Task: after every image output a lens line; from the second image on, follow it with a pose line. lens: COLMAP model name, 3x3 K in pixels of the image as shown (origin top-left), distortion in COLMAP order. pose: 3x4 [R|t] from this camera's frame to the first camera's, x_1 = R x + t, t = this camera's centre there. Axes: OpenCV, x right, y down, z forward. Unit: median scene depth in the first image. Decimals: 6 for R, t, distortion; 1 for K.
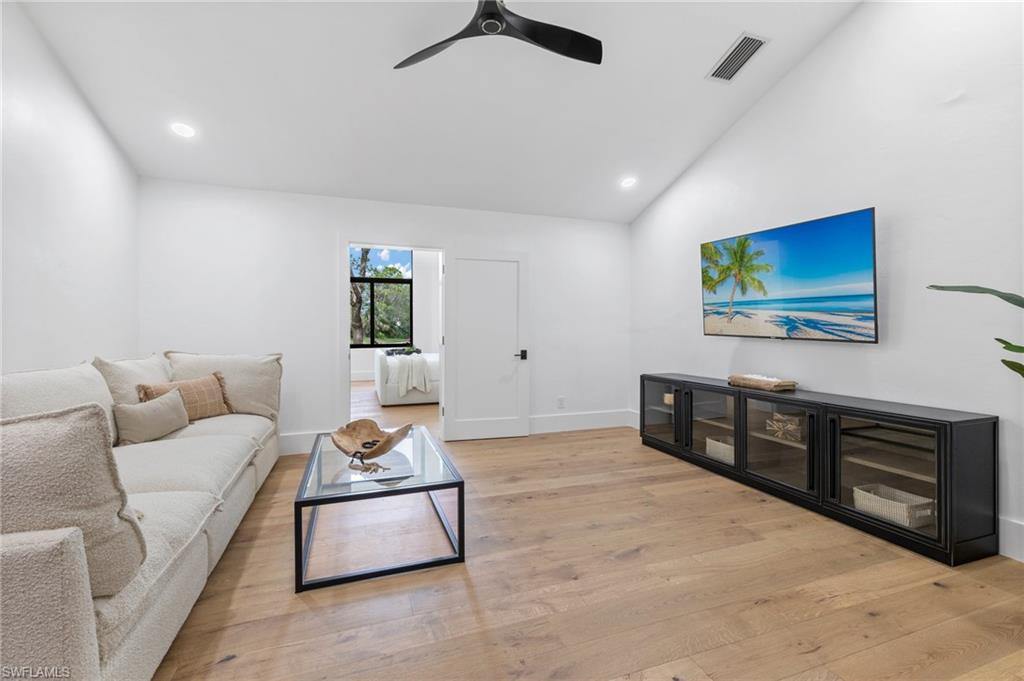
lens RADIAL K [[462.1, 0, 516.3], [0, 462.1, 333.5], [0, 0, 1]] dist [0.003523, 0.000436]
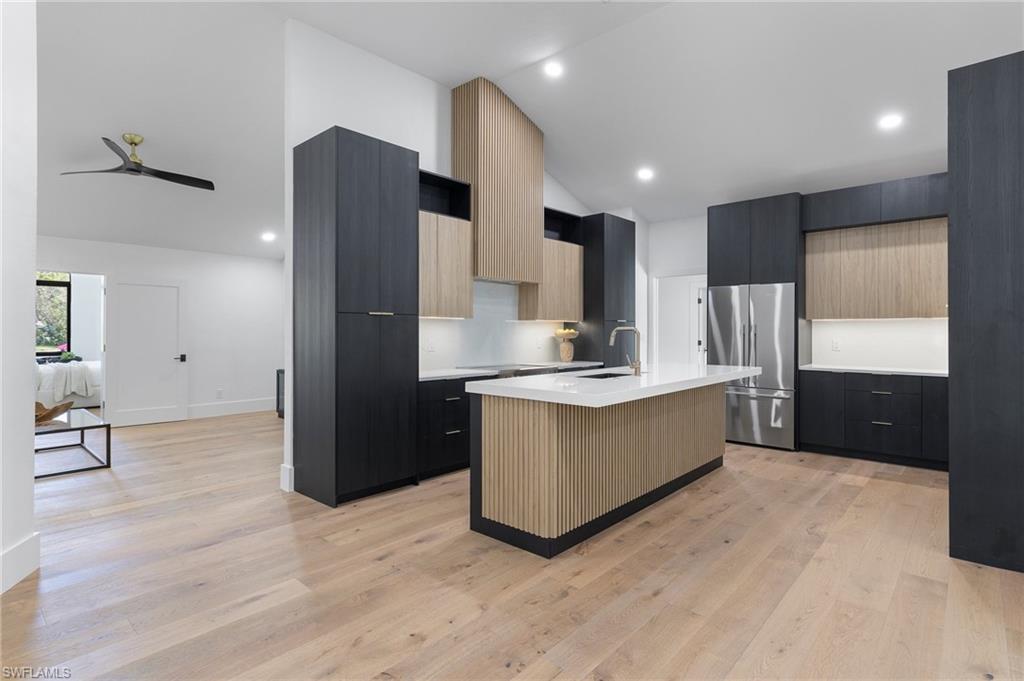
lens RADIAL K [[503.2, 0, 518.9], [0, 503.2, 327.5], [0, 0, 1]] dist [0.000316, 0.000143]
pose [[0.873536, 0.000483, 0.486759, 0.112281], [0.006201, 0.999907, -0.012120, -0.012796], [-0.486720, 0.013606, 0.873452, -0.517279]]
